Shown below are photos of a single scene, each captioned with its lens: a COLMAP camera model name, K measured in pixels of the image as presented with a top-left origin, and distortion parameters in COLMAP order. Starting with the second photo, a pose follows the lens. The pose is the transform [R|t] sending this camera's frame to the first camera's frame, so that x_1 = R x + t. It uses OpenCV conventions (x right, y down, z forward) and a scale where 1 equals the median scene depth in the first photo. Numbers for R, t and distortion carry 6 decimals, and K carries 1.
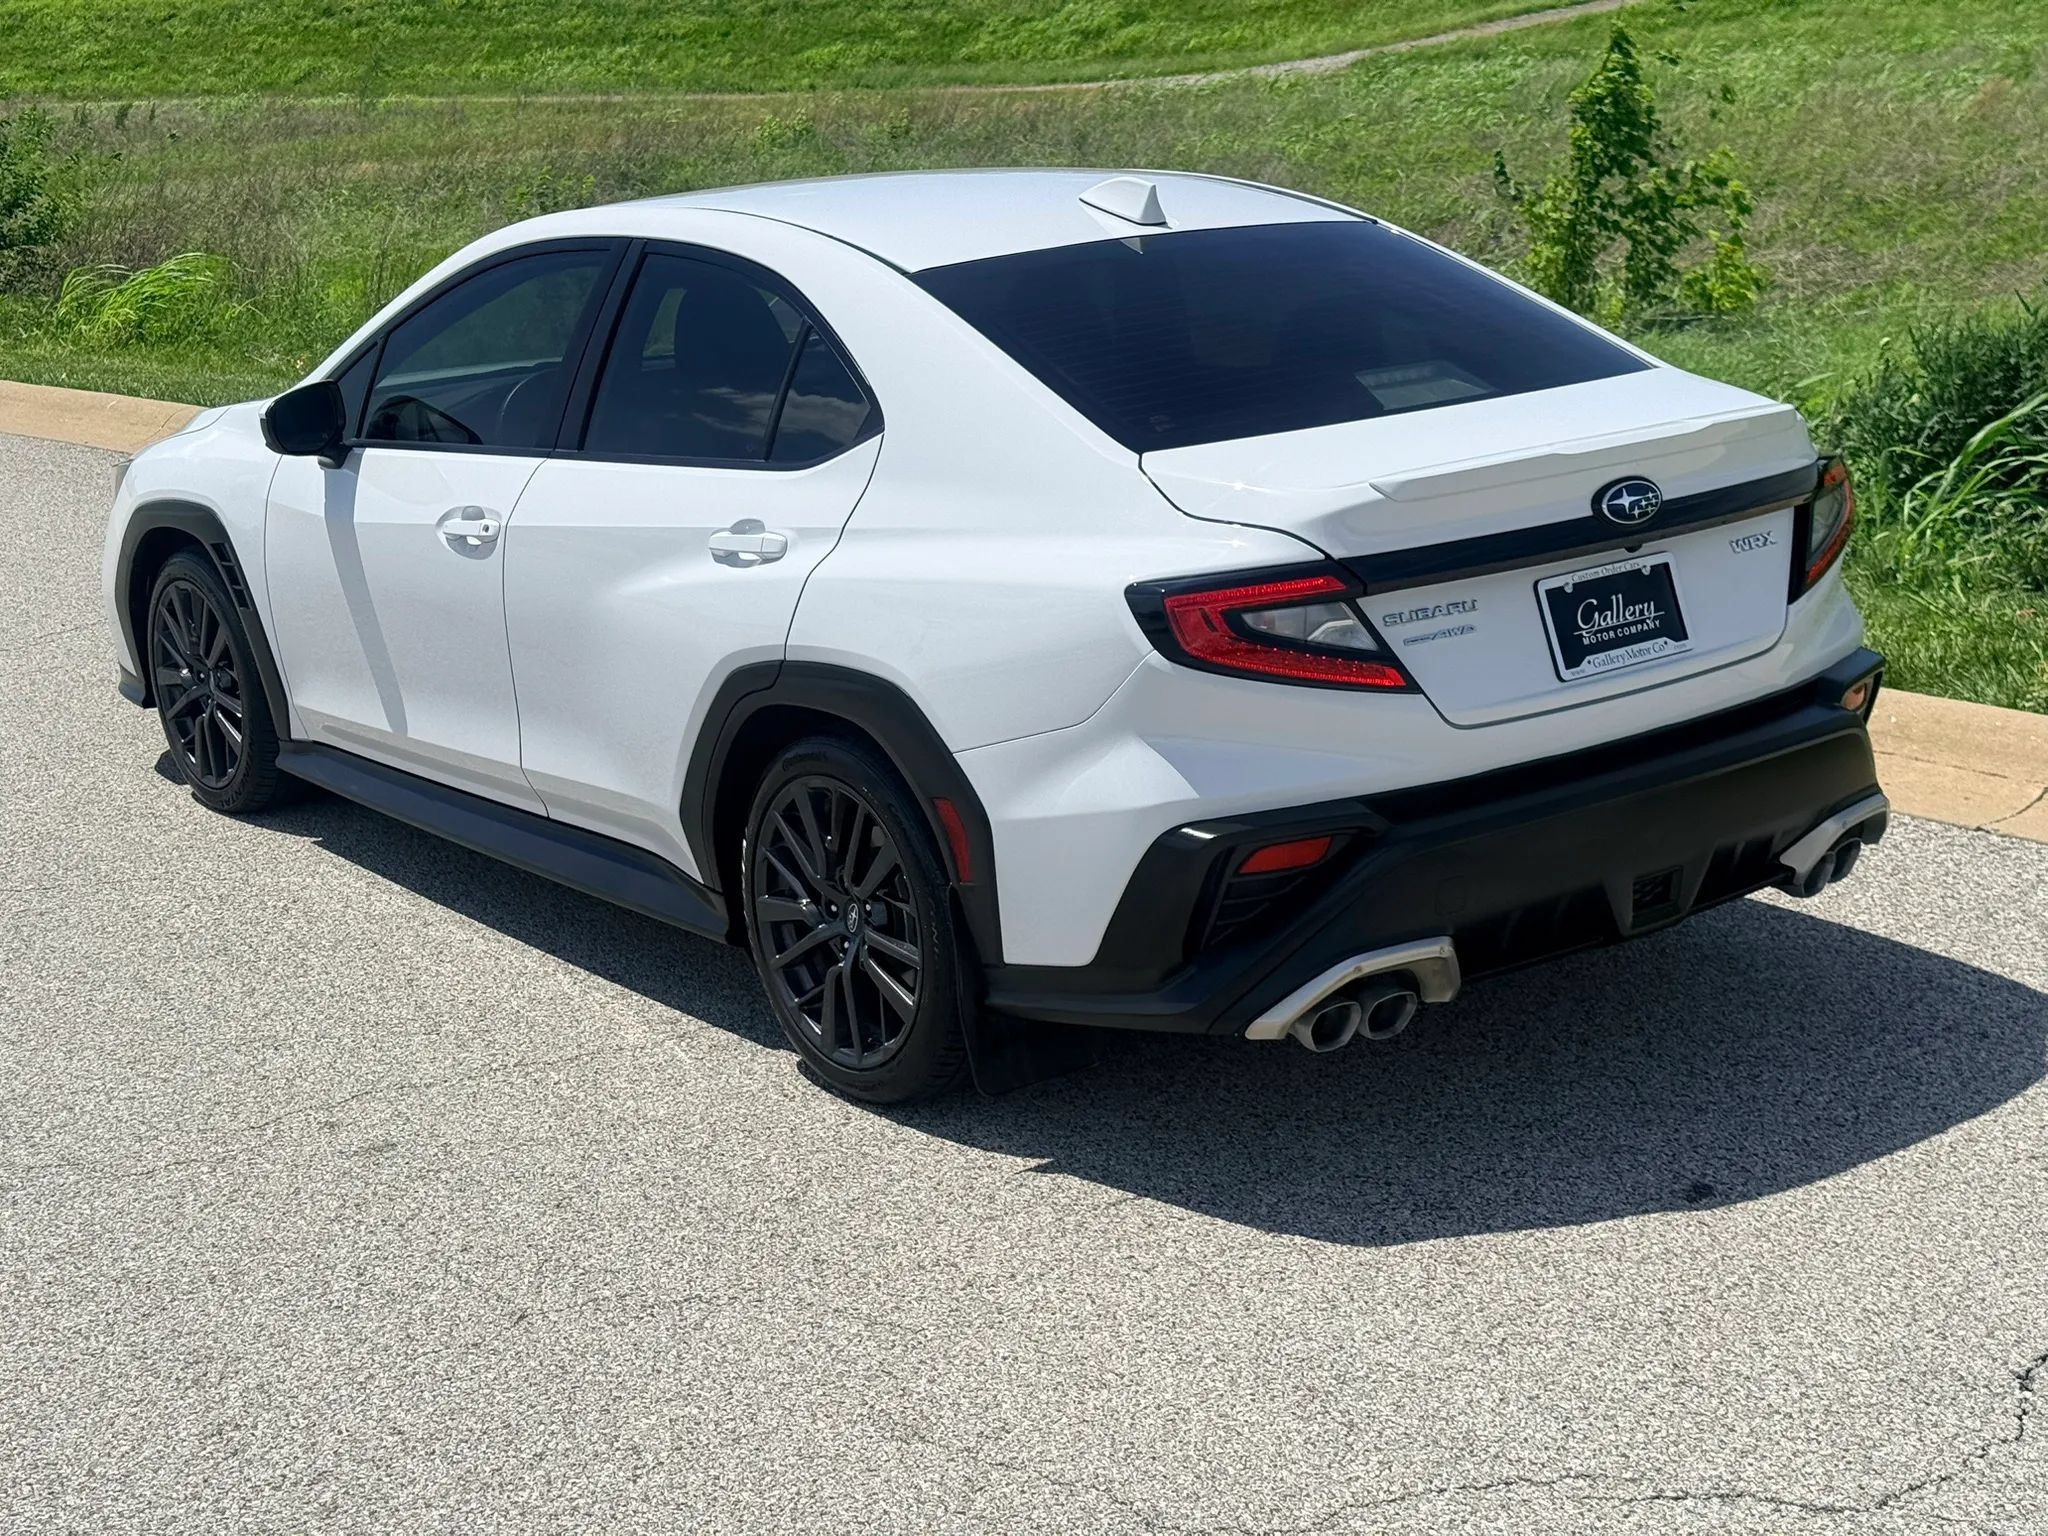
lens RADIAL K [[2838.1, 0, 1014.6], [0, 2838.1, 765.2], [0, 0, 1]] dist [0.120542, 0.000000]
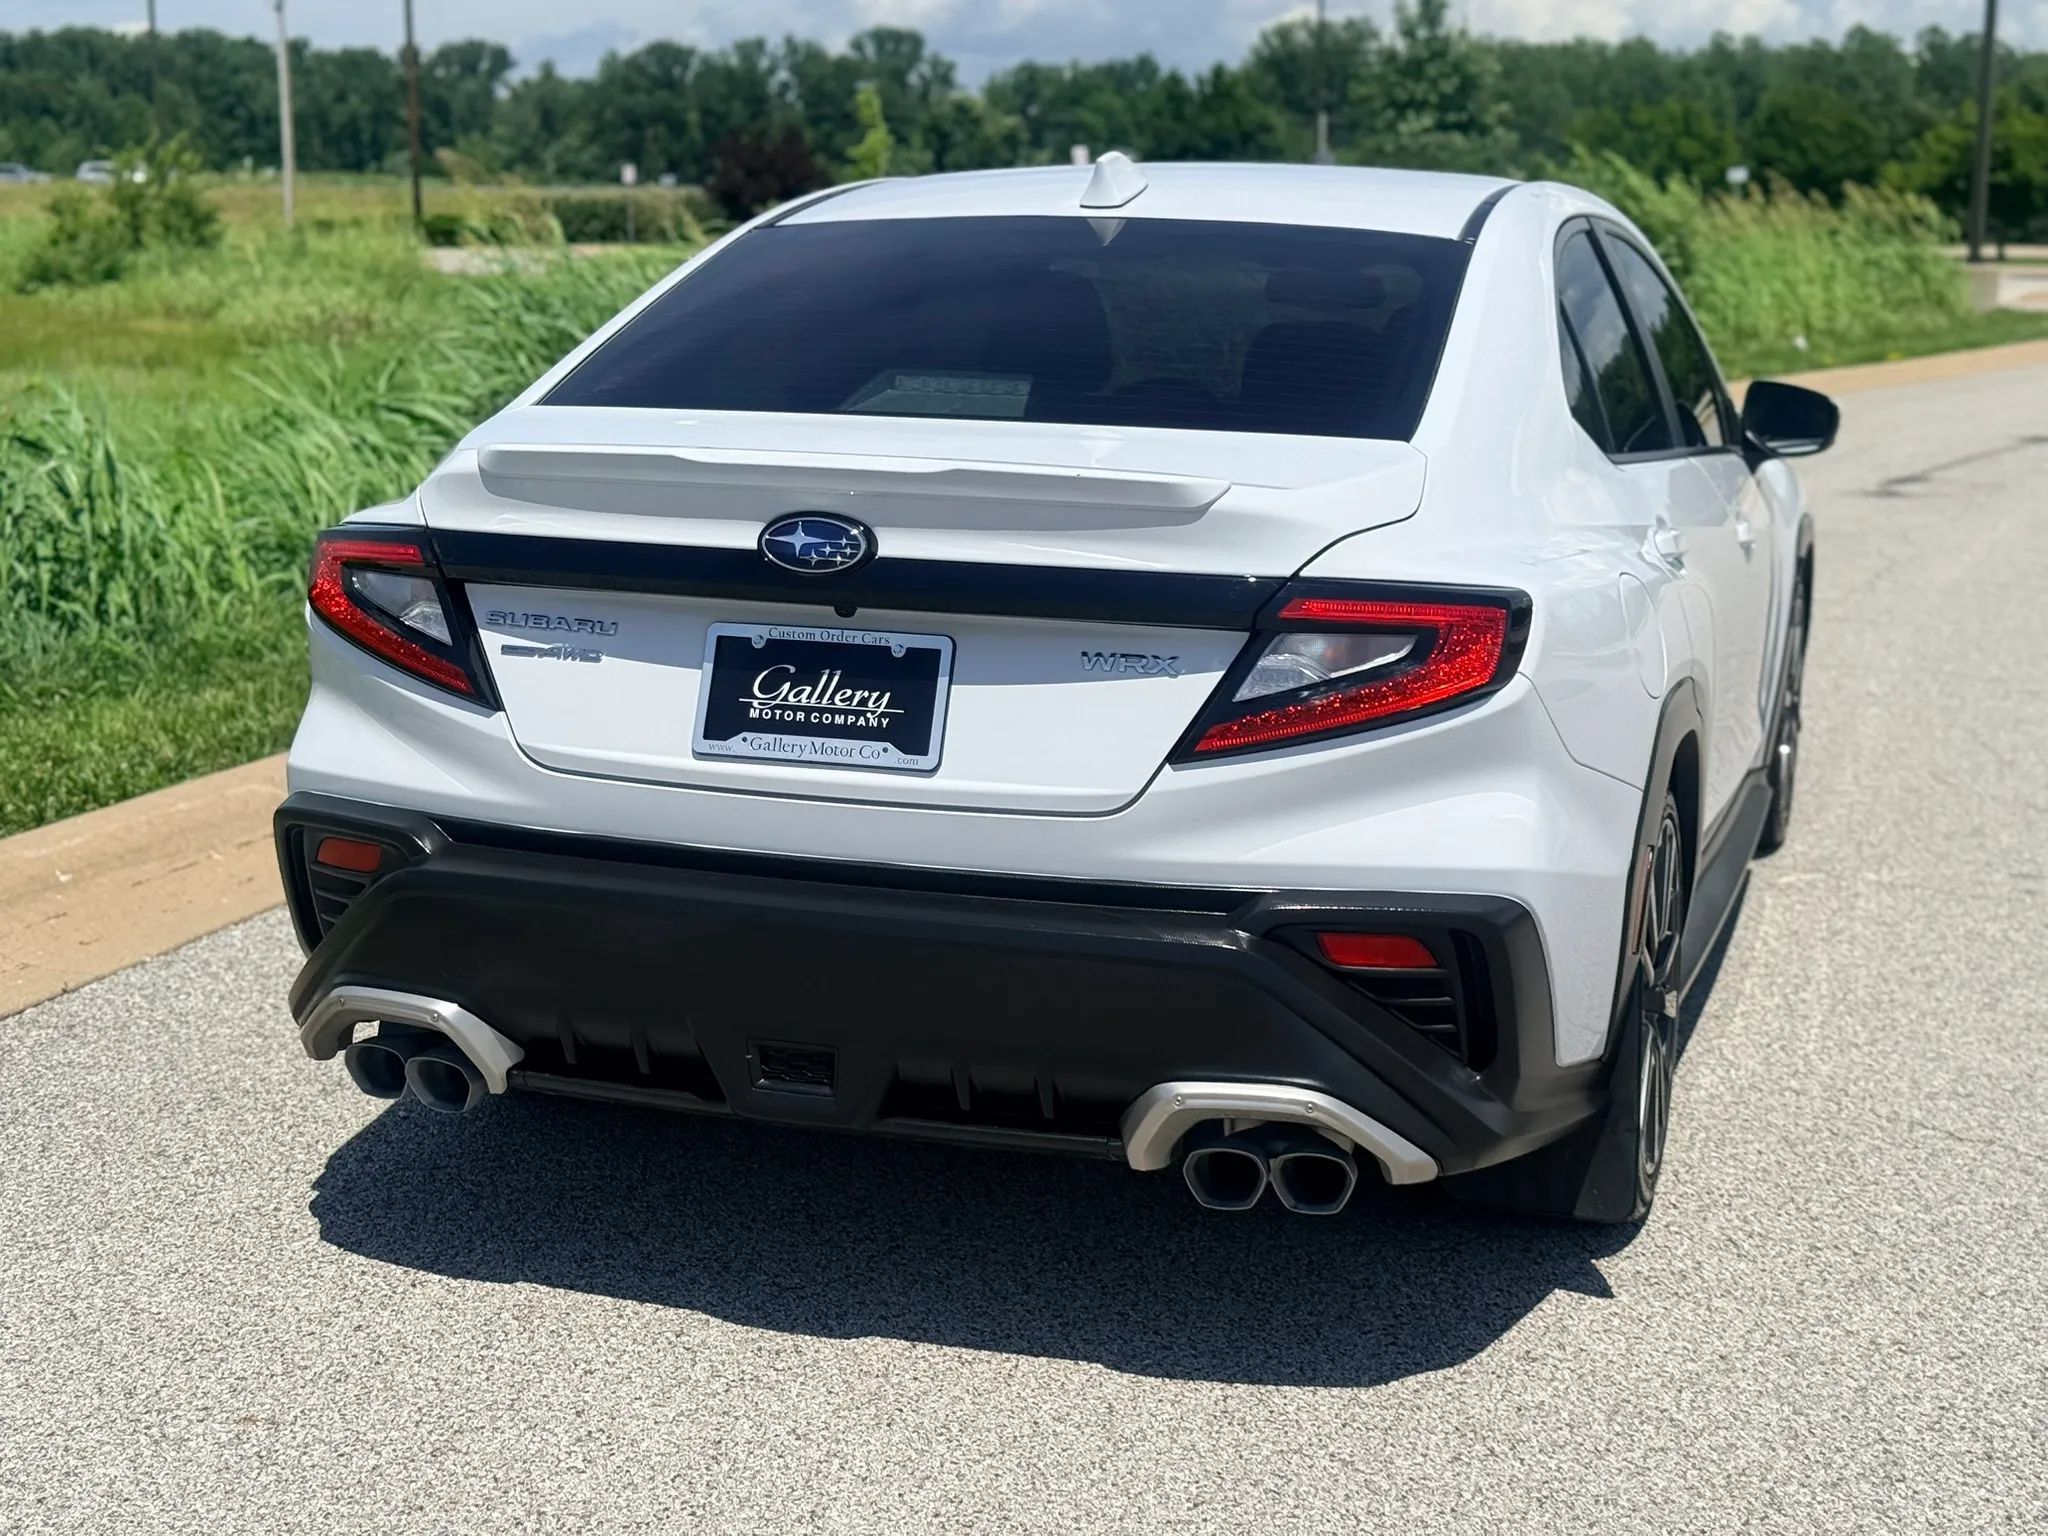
lens RADIAL K [[2838.1, 0, 1024.3], [0, 2838.1, 764.6], [0, 0, 1]] dist [0.120542, 0.000000]
pose [[0.571940, 0.204295, -0.794448, 0.823375], [-0.250864, 0.965651, 0.067719, -0.096814], [0.780994, 0.160567, 0.603545, 0.575969]]
